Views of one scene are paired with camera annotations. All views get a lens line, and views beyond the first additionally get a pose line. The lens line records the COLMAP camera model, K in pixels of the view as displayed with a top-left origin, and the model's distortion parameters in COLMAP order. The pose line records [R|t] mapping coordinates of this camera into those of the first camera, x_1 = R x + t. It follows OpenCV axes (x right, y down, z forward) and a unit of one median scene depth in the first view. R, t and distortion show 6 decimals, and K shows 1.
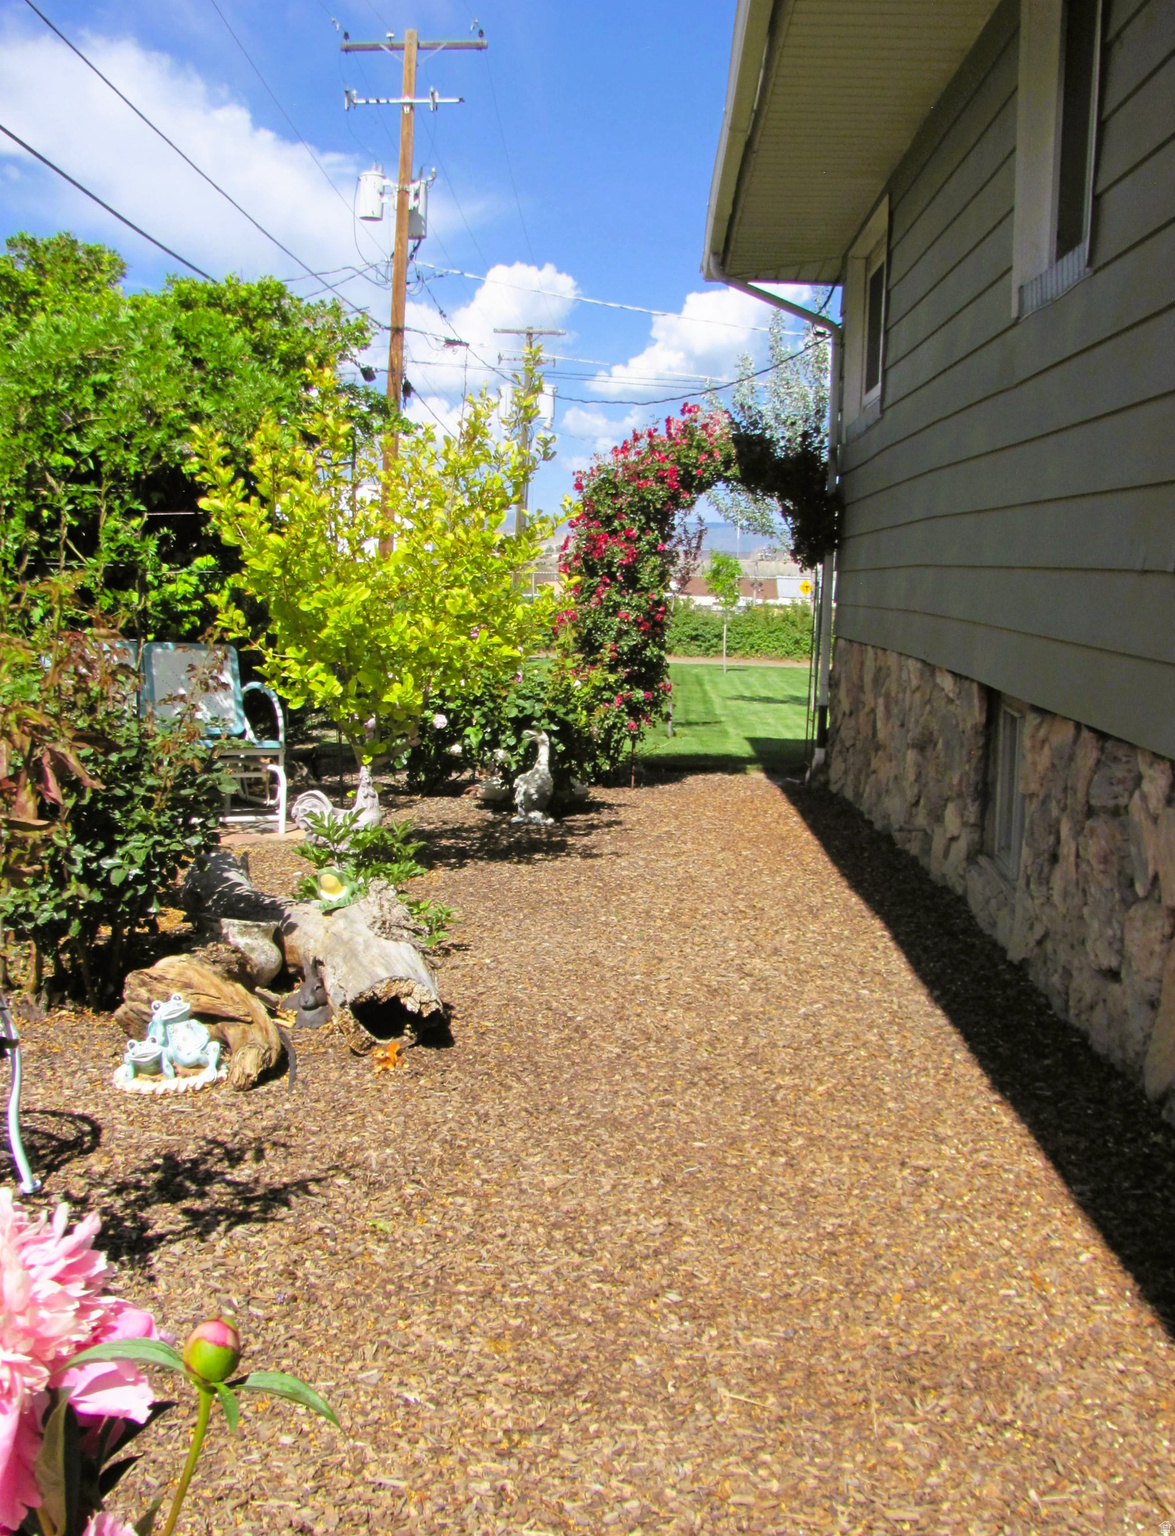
lens RADIAL K [[1637.9, 0, 589.7], [0, 1637.9, 827.7], [0, 0, 1]] dist [-0.145792, 0.014497]
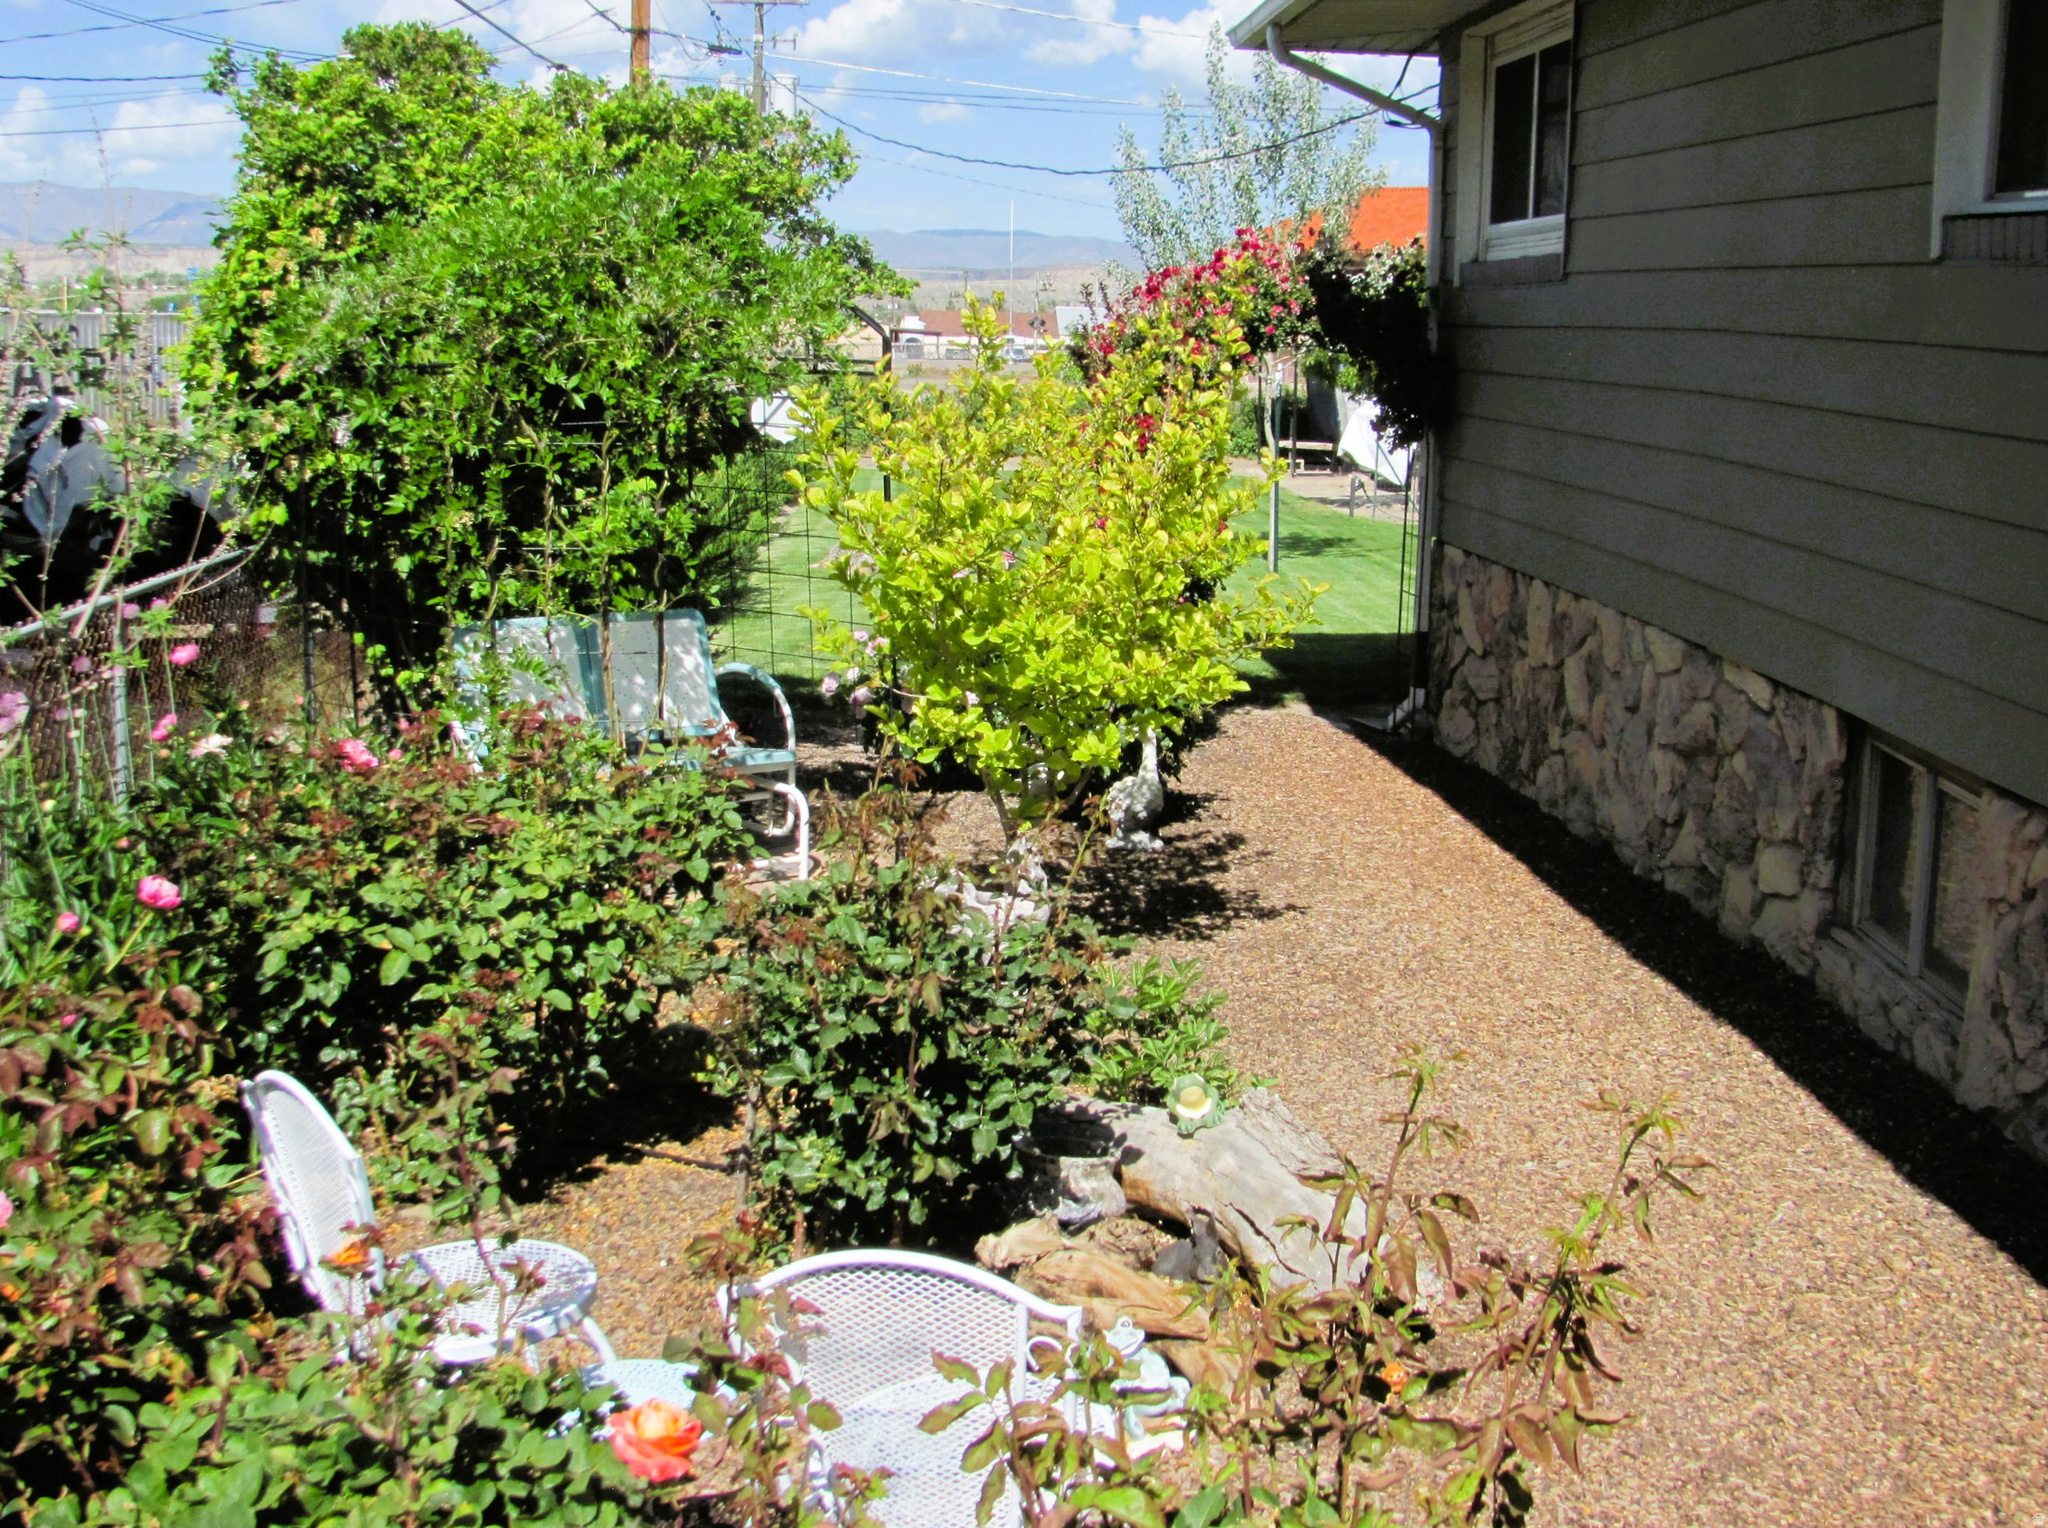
lens RADIAL K [[2226.6, 0, 1024.0], [0, 2226.6, 764.0], [0, 0, 1]] dist [-0.205473, 0.237140]
pose [[0.994532, -0.035559, 0.098194, -0.181966], [0.030363, 0.998084, 0.053919, -0.096215], [-0.099923, -0.050642, 0.993706, 0.007664]]
